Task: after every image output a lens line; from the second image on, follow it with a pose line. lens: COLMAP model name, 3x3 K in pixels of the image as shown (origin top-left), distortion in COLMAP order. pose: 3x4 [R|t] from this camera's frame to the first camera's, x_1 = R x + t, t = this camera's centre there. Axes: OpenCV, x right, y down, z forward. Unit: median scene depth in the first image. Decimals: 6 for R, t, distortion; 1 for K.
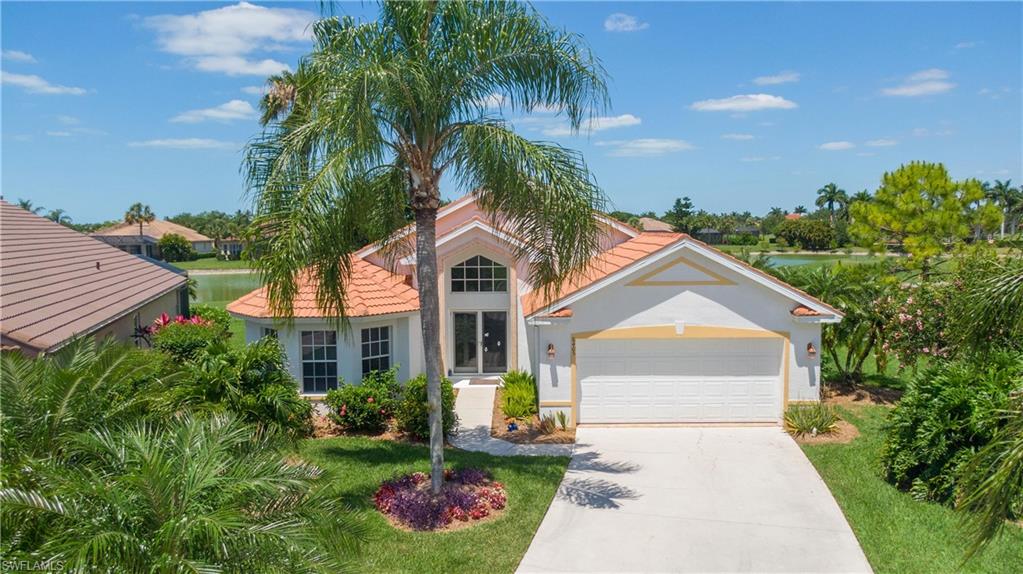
lens RADIAL K [[746.0, 0, 511.5], [0, 746.0, 287.0], [0, 0, 1]] dist [0.040425, -0.066804]
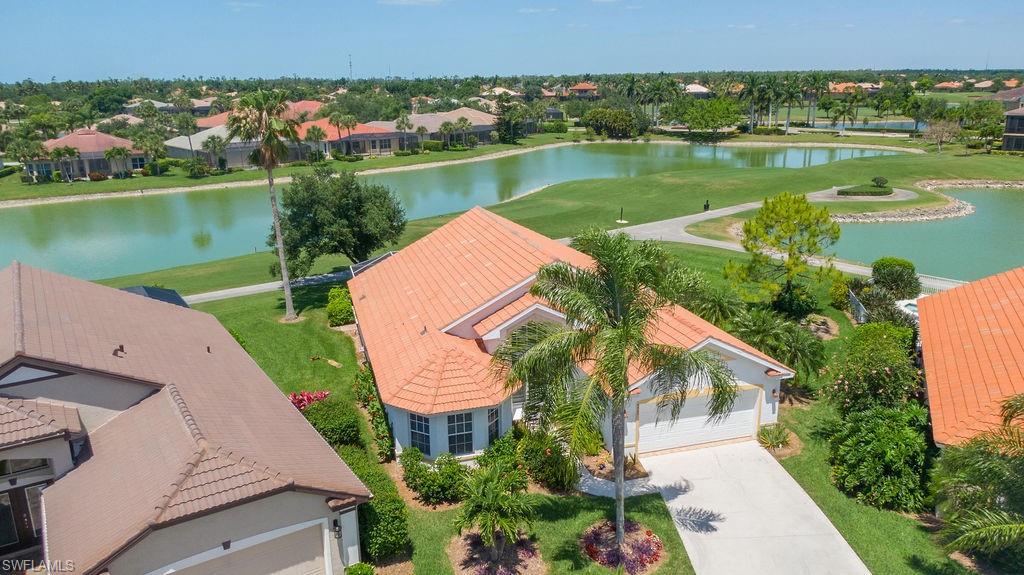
lens RADIAL K [[746.7, 0, 512.0], [0, 746.7, 287.5], [0, 0, 1]] dist [0.040425, -0.066804]
pose [[0.960656, -0.080354, 0.265864, -0.540900], [0.030037, 0.981678, 0.188166, -0.451953], [-0.276113, -0.172777, 0.945468, -0.316408]]
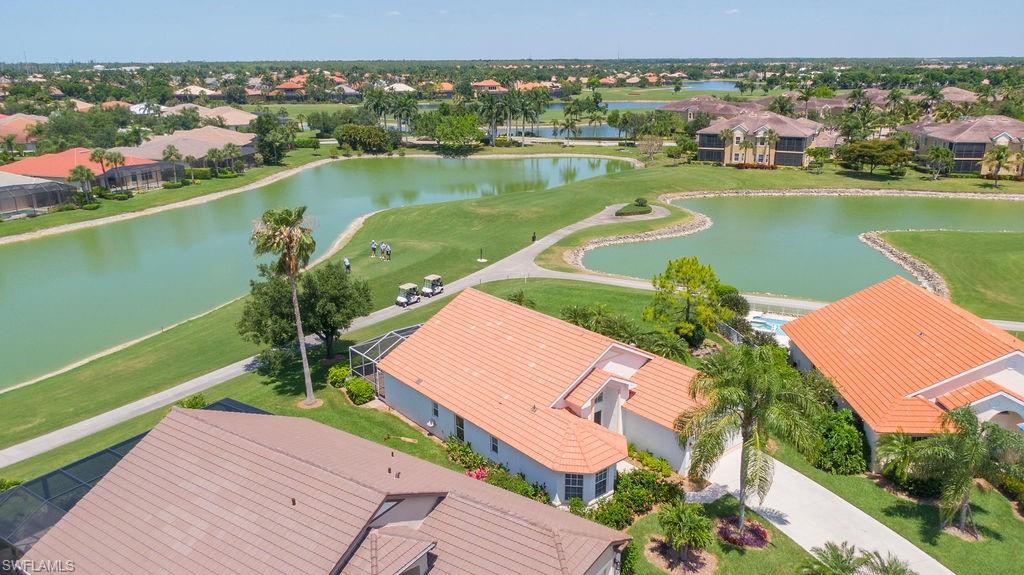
lens RADIAL K [[746.7, 0, 512.0], [0, 746.7, 287.5], [0, 0, 1]] dist [0.040425, -0.066804]
pose [[0.771354, -0.180622, 0.610237, -1.645843], [0.052900, 0.973758, 0.221352, -0.899953], [-0.634204, -0.138459, 0.760667, -0.302295]]
